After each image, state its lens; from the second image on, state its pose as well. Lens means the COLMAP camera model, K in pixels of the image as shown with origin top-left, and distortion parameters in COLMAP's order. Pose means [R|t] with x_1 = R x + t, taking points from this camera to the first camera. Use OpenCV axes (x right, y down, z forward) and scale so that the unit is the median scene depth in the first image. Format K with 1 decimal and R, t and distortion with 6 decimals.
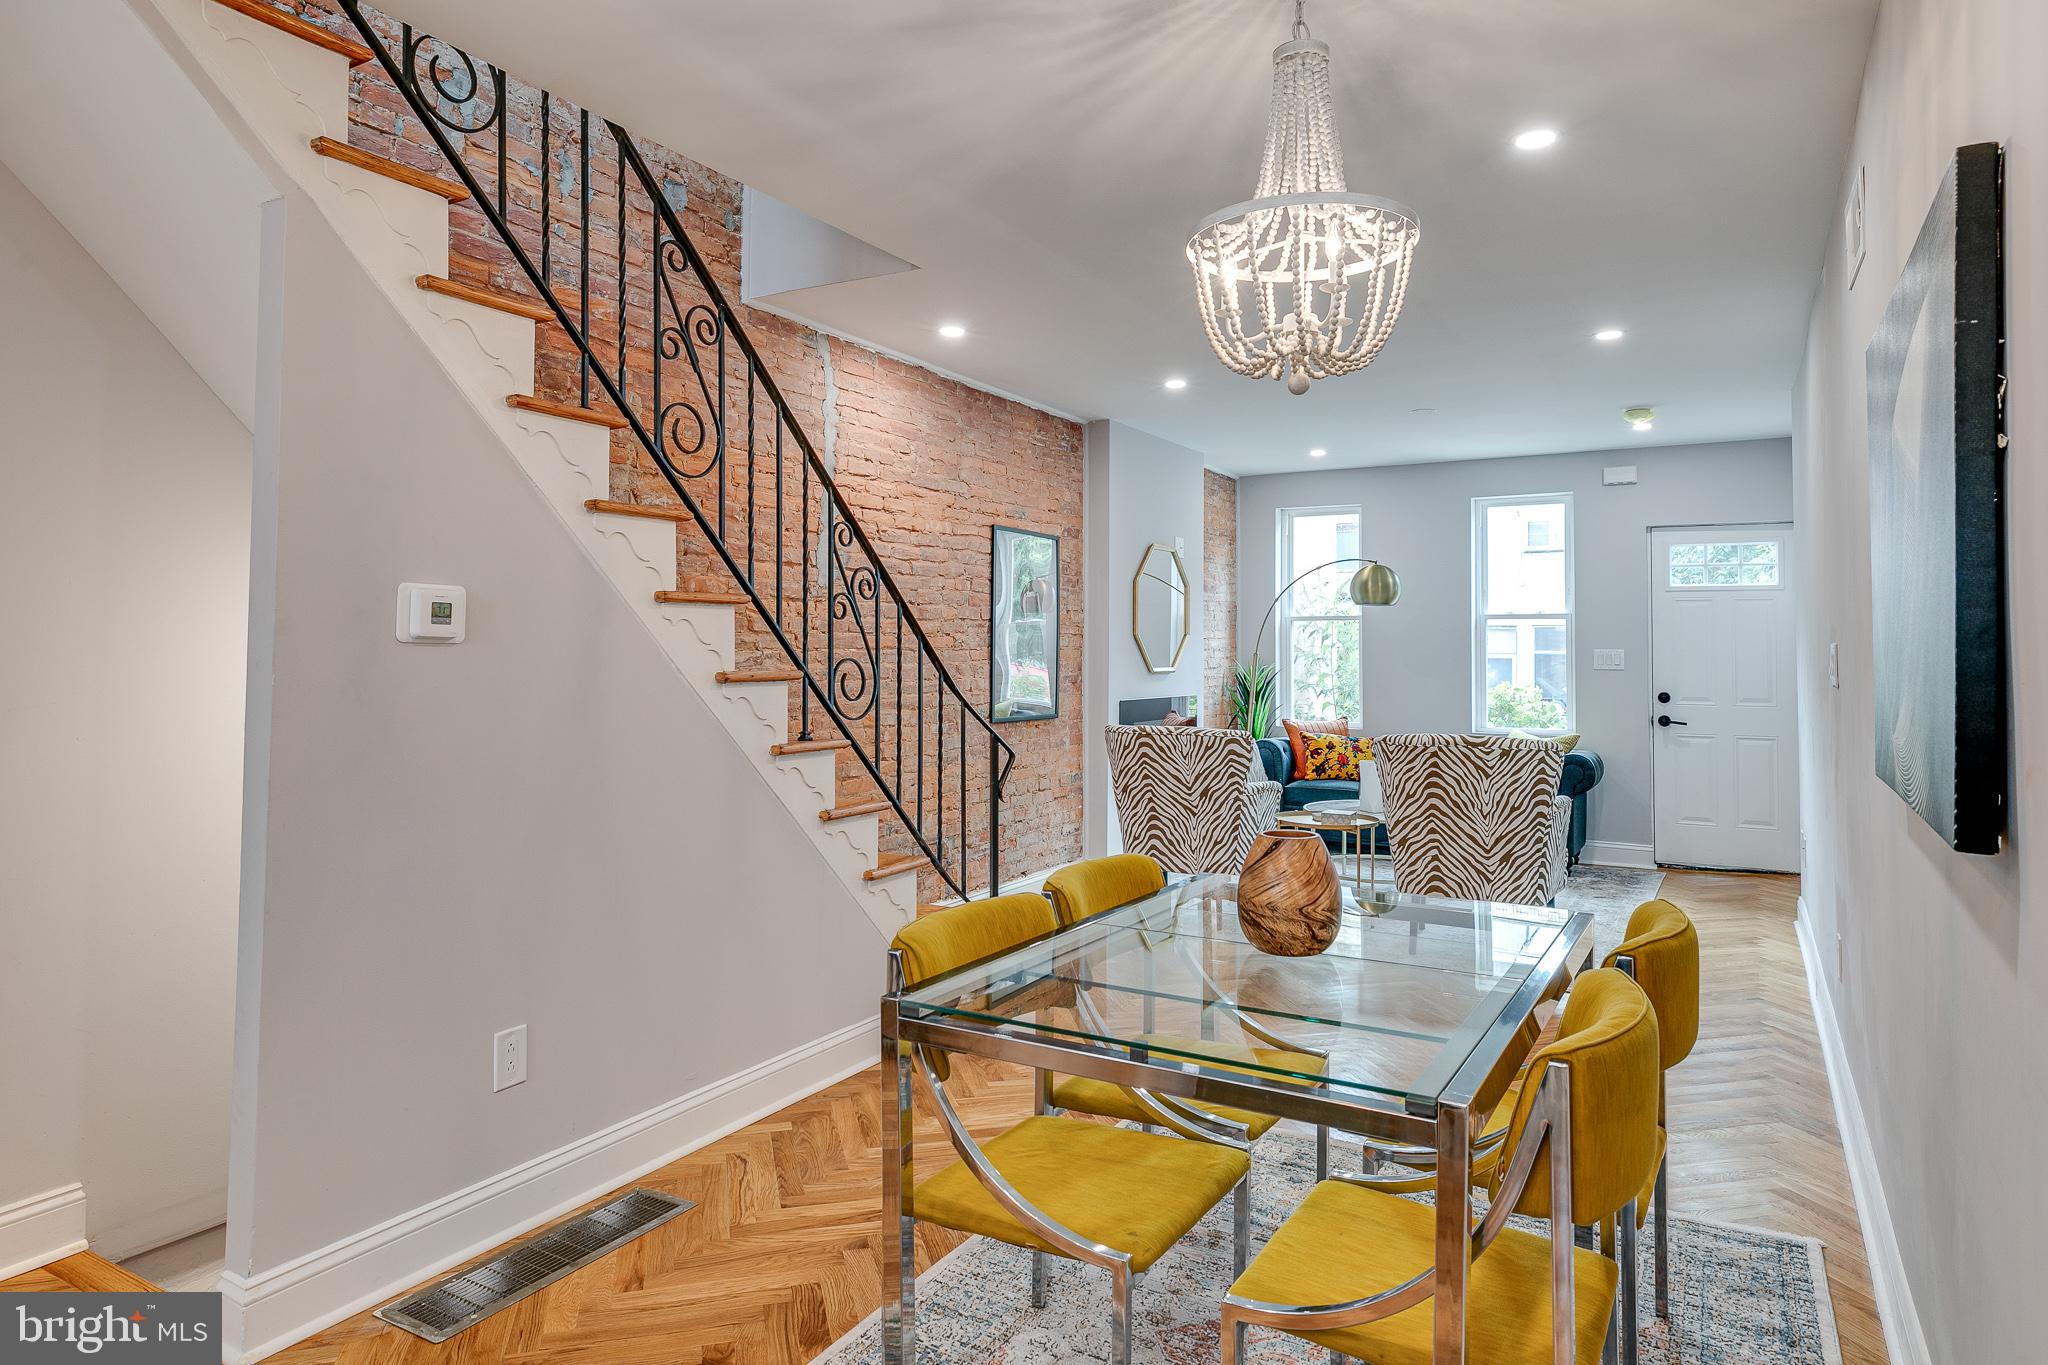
lens RADIAL K [[1233.5, 0, 1021.3], [0, 1233.5, 610.8], [0, 0, 1]] dist [0.002370, 0.001083]
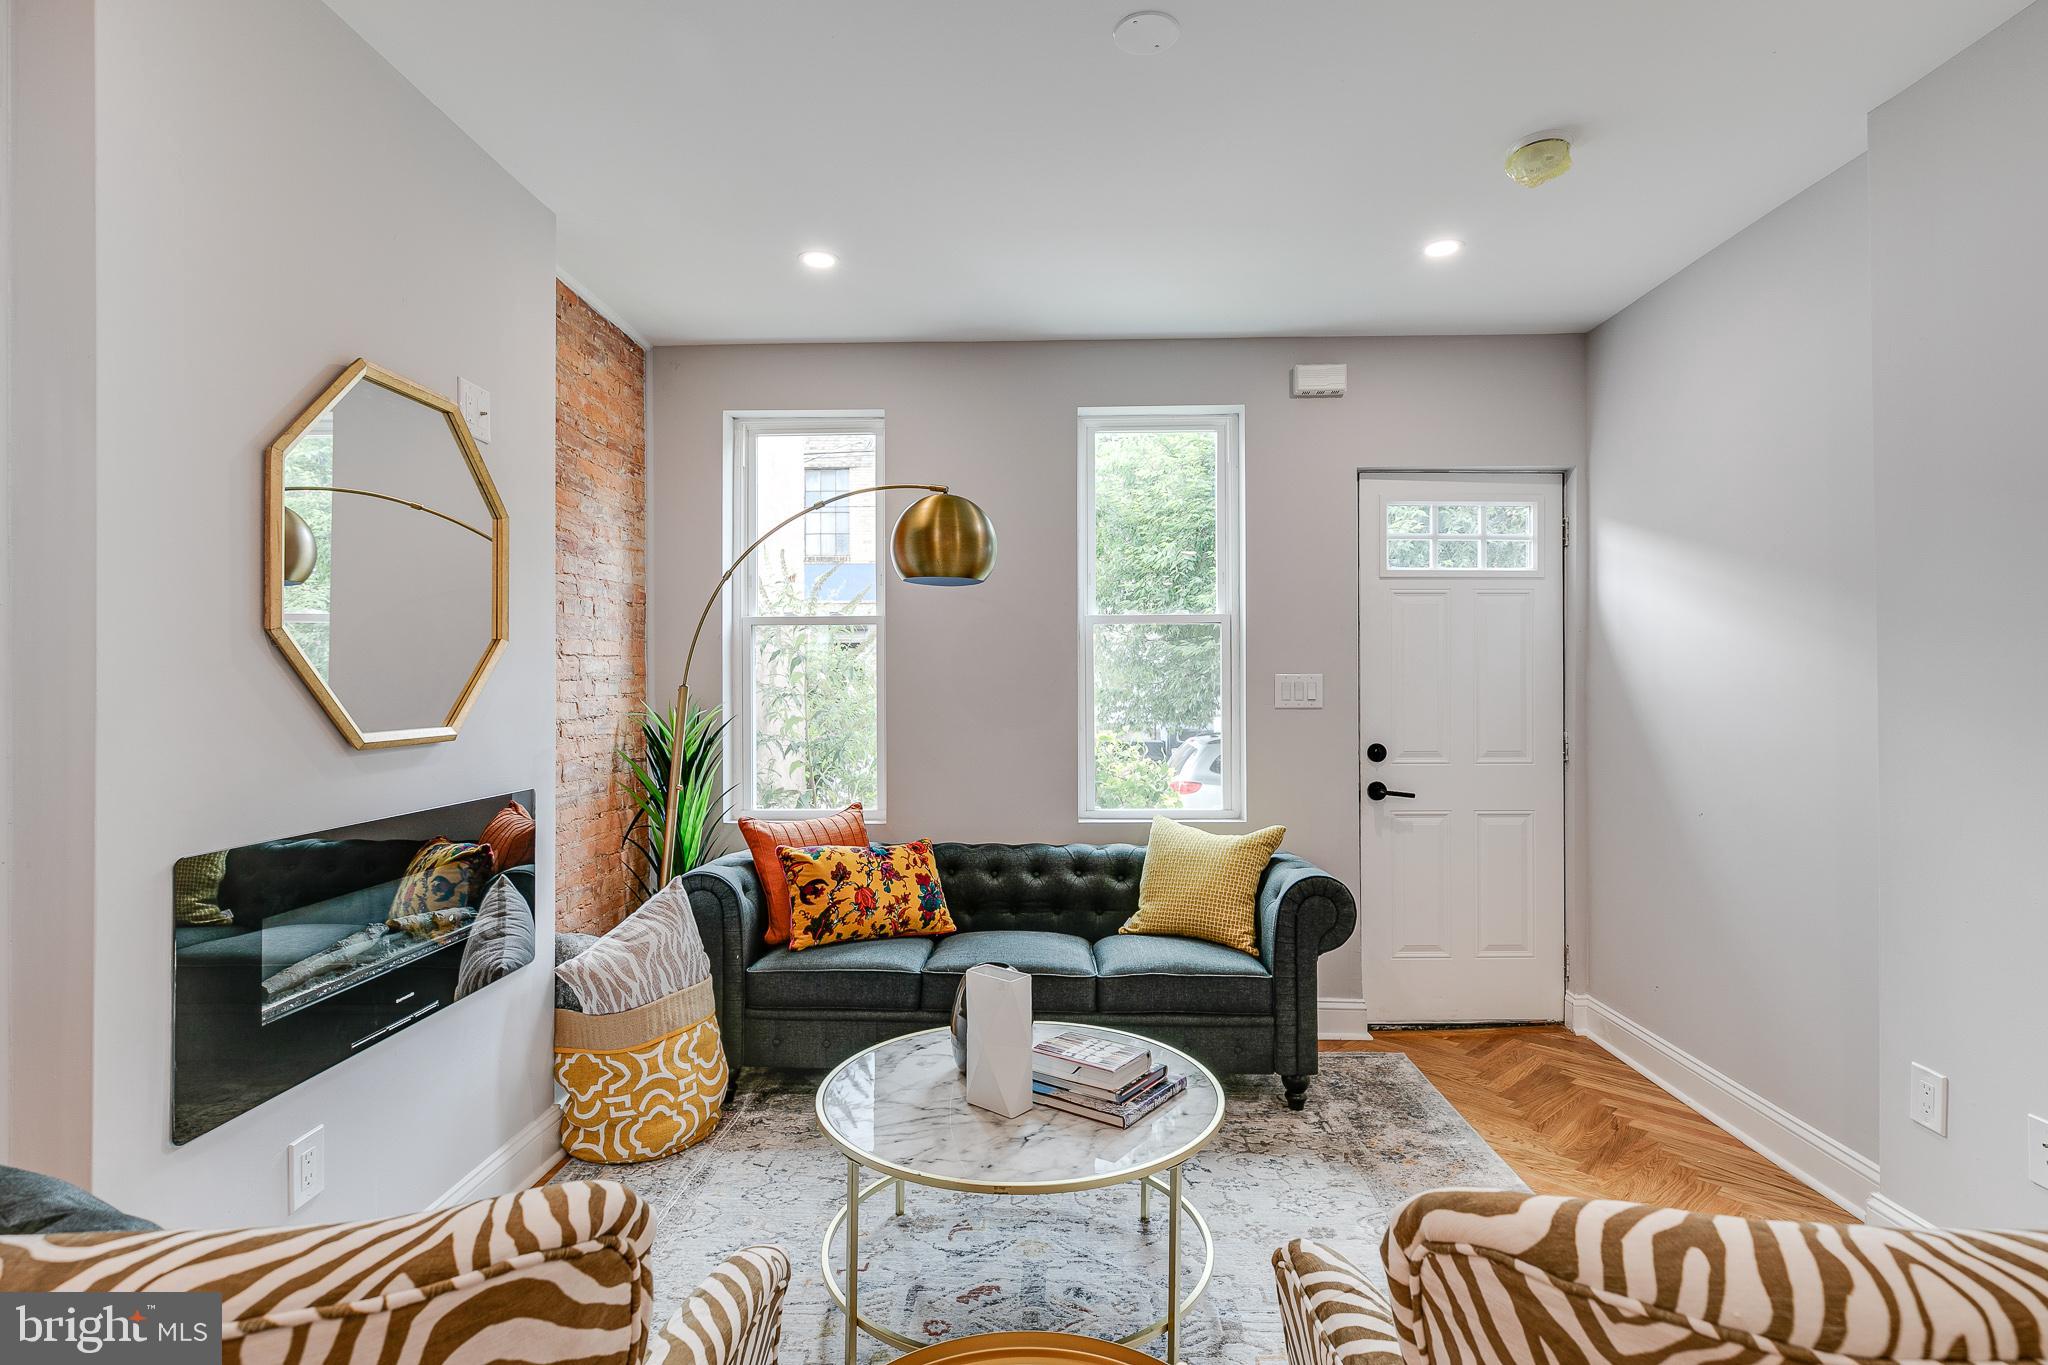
lens RADIAL K [[1035.3, 0, 1025.6], [0, 1035.3, 678.7], [0, 0, 1]] dist [-0.000565, 0.000957]
pose [[0.876059, -0.005458, 0.482173, 0.124458], [-0.008318, 0.999616, 0.026429, 0.021947], [-0.482132, -0.027164, 0.875677, 0.644552]]
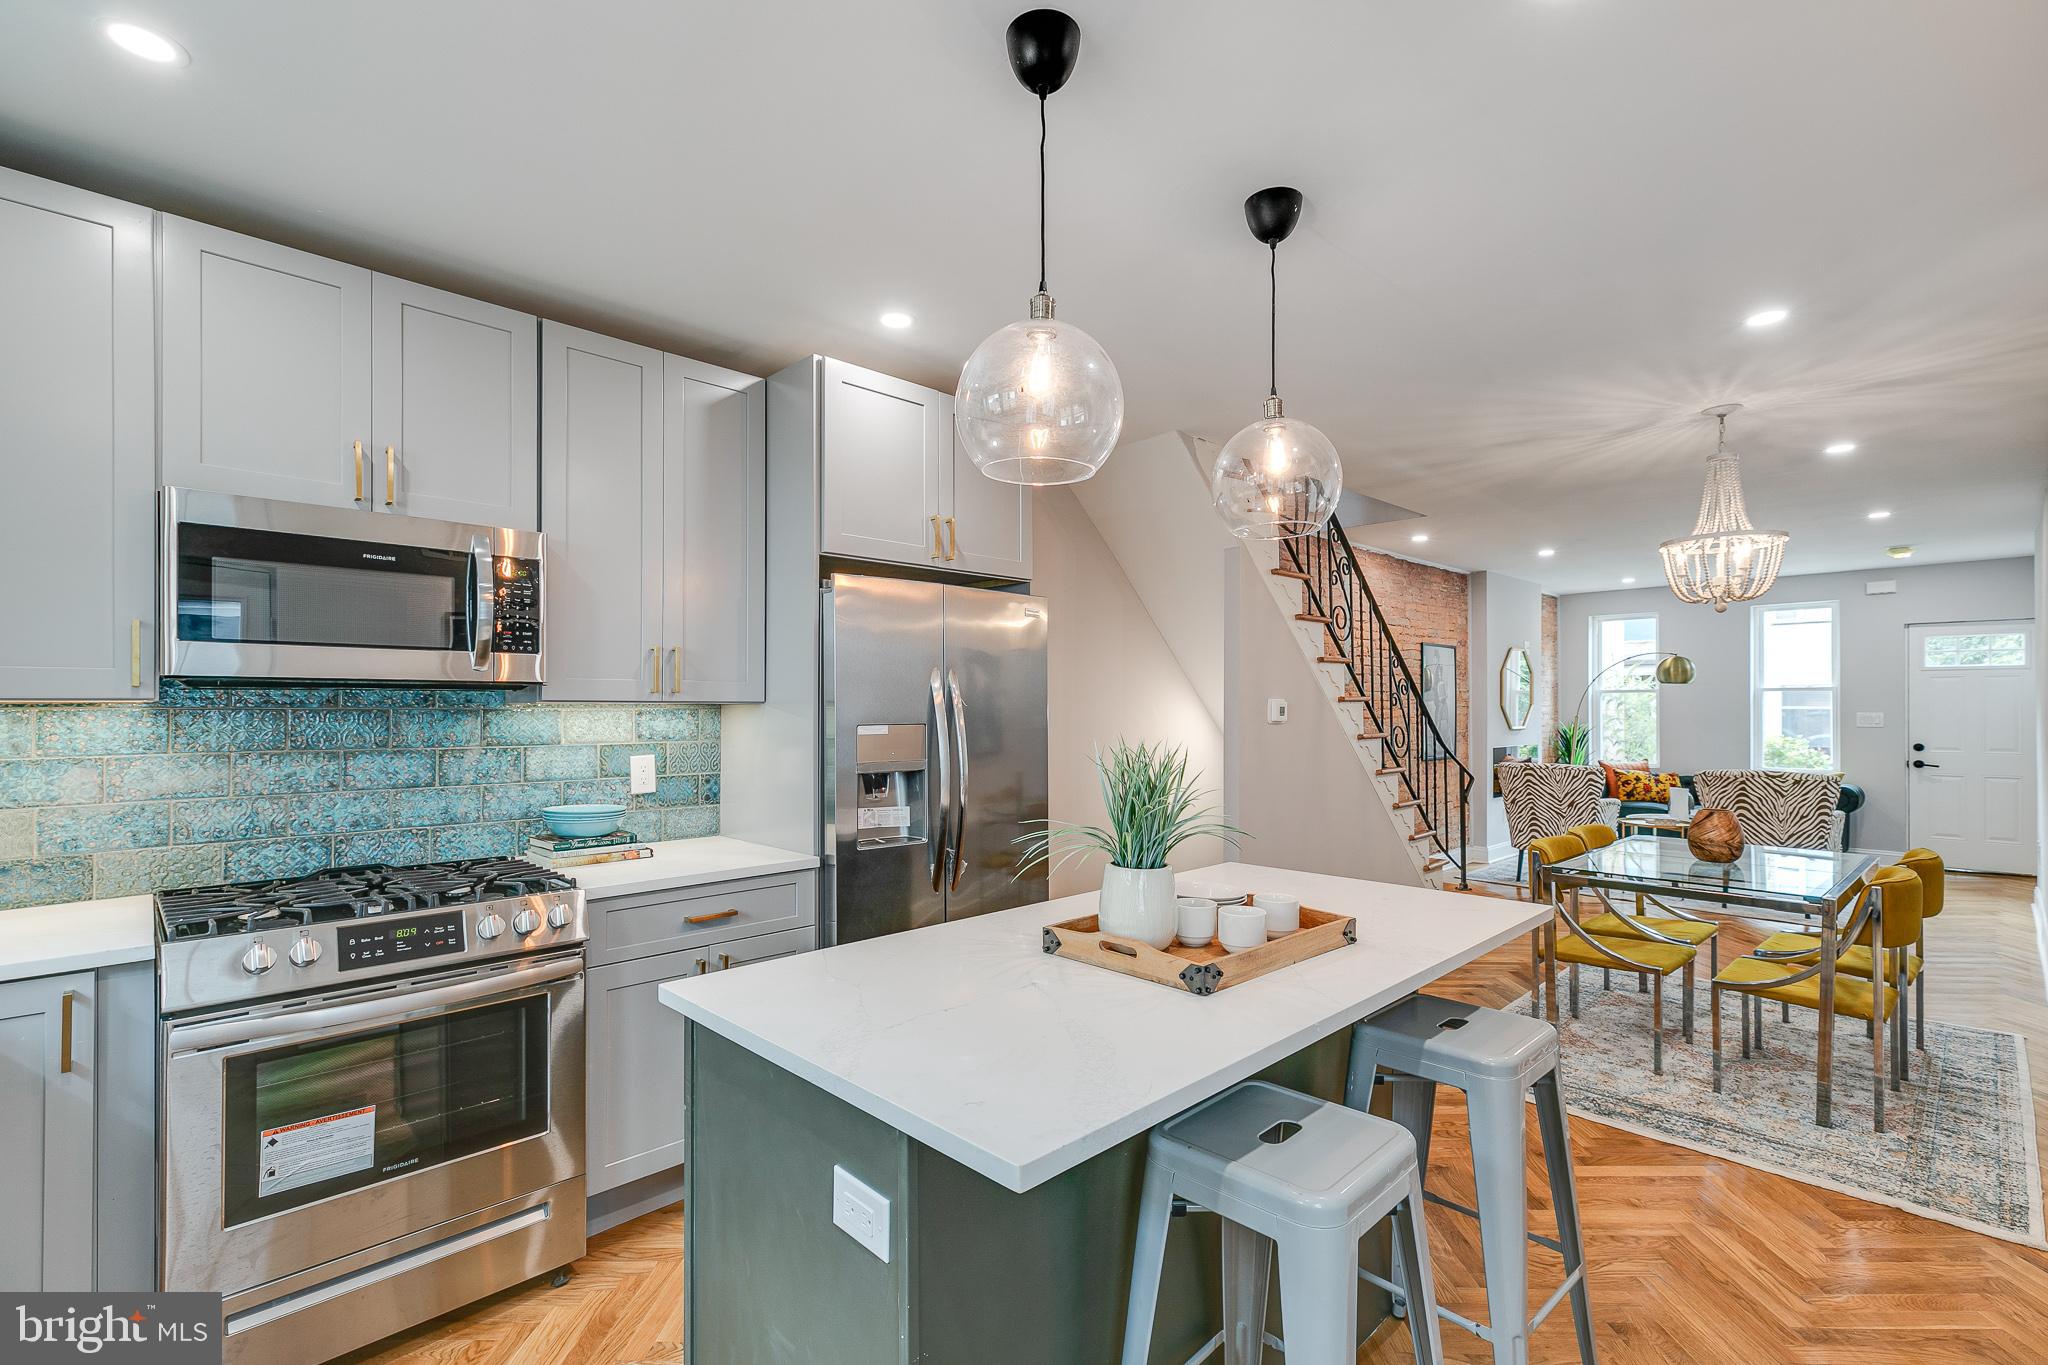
lens RADIAL K [[922.1, 0, 1018.3], [0, 922.1, 705.2], [0, 0, 1]] dist [0.004773, 0.000620]
pose [[0.958607, -0.007724, -0.284627, -0.154181], [0.016295, 0.999482, 0.027759, -0.022818], [0.284266, -0.031248, 0.958236, -0.287310]]
